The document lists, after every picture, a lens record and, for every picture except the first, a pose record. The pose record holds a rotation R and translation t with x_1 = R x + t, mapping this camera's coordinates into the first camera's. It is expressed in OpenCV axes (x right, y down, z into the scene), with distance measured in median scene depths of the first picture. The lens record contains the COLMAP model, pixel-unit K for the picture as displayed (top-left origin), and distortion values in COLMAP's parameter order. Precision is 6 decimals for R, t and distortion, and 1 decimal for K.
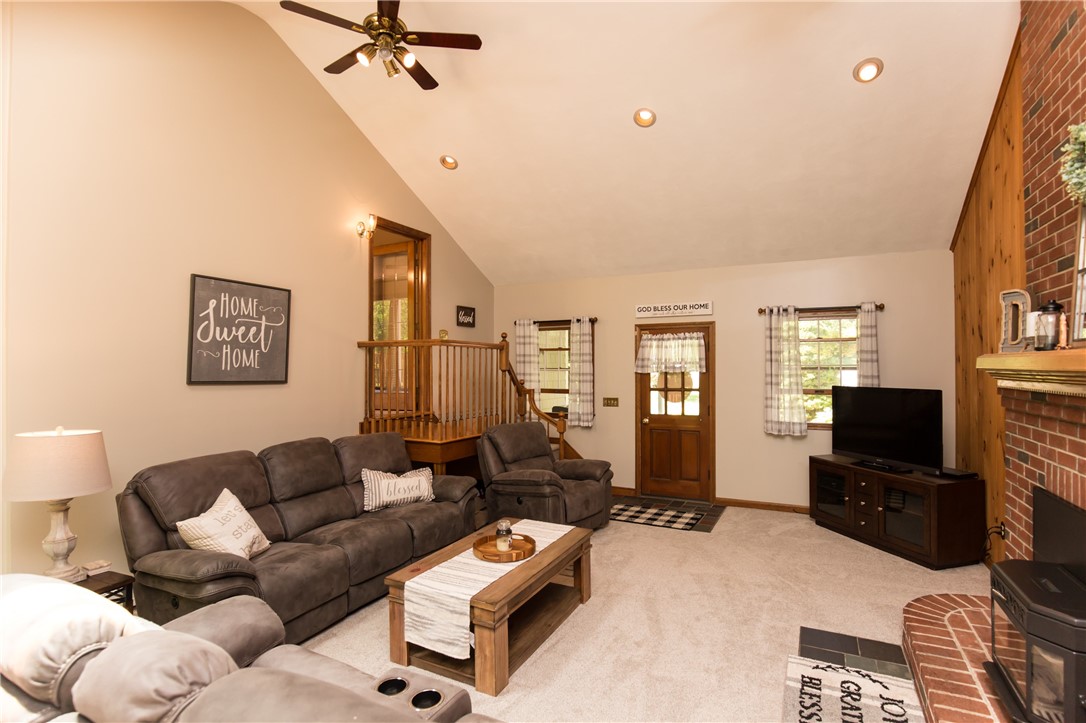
lens RADIAL K [[533.4, 0, 560.7], [0, 533.4, 358.6], [0, 0, 1]] dist [-0.014036, -0.000527]
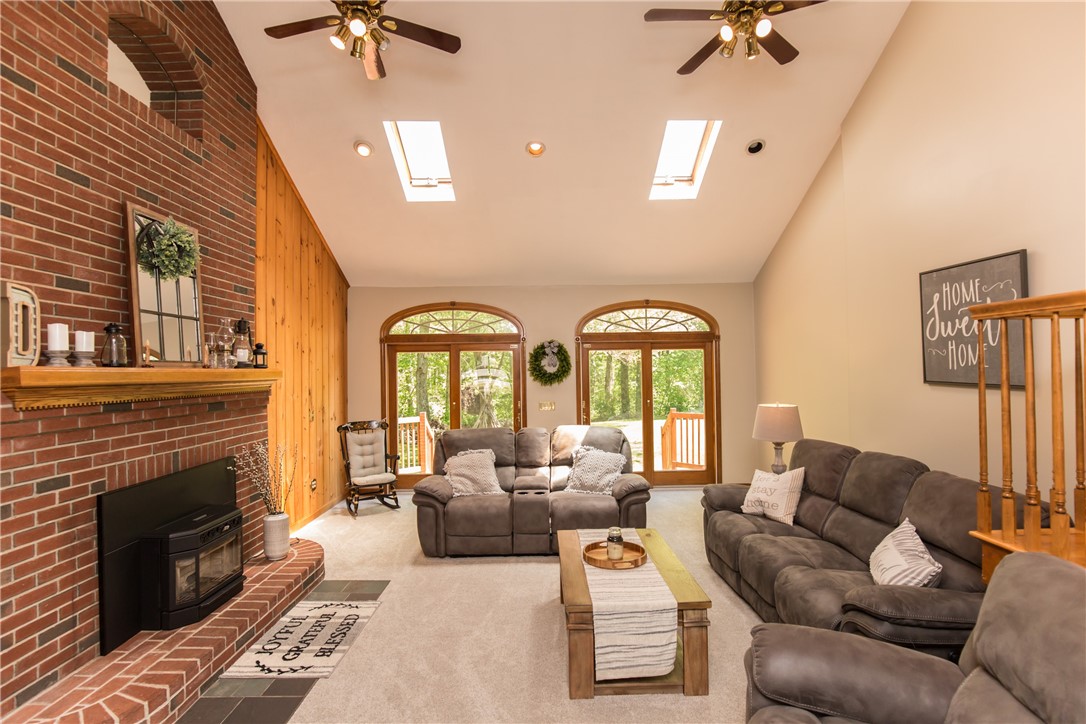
lens RADIAL K [[498.7, 0, 535.4], [0, 498.7, 356.3], [0, 0, 1]] dist [-0.036257, 0.006534]
pose [[-0.902120, 0.003694, -0.431470, 0.267612], [0.022948, 0.998959, -0.039428, 0.012371], [0.430875, -0.045470, -0.901265, 1.128057]]
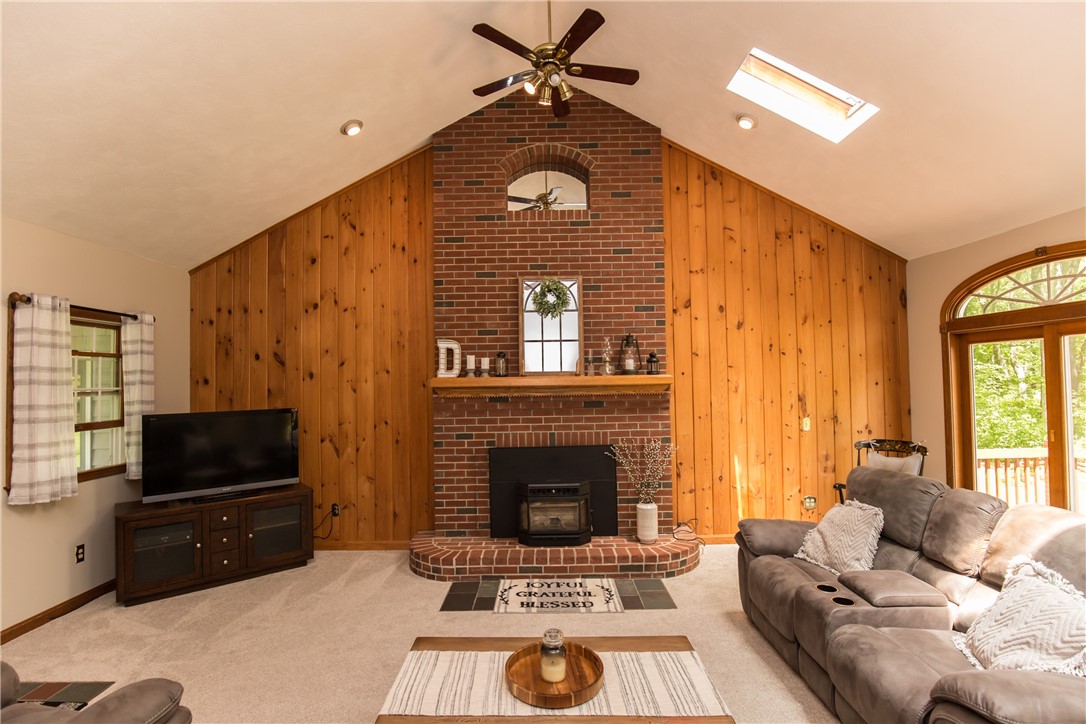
lens RADIAL K [[498.7, 0, 554.4], [0, 498.7, 359.4], [0, 0, 1]] dist [-0.036257, 0.006534]
pose [[-0.458052, 0.046922, 0.887686, -0.404384], [0.003985, 0.998704, -0.050734, 0.008366], [-0.888916, -0.019701, -0.457646, 0.807695]]
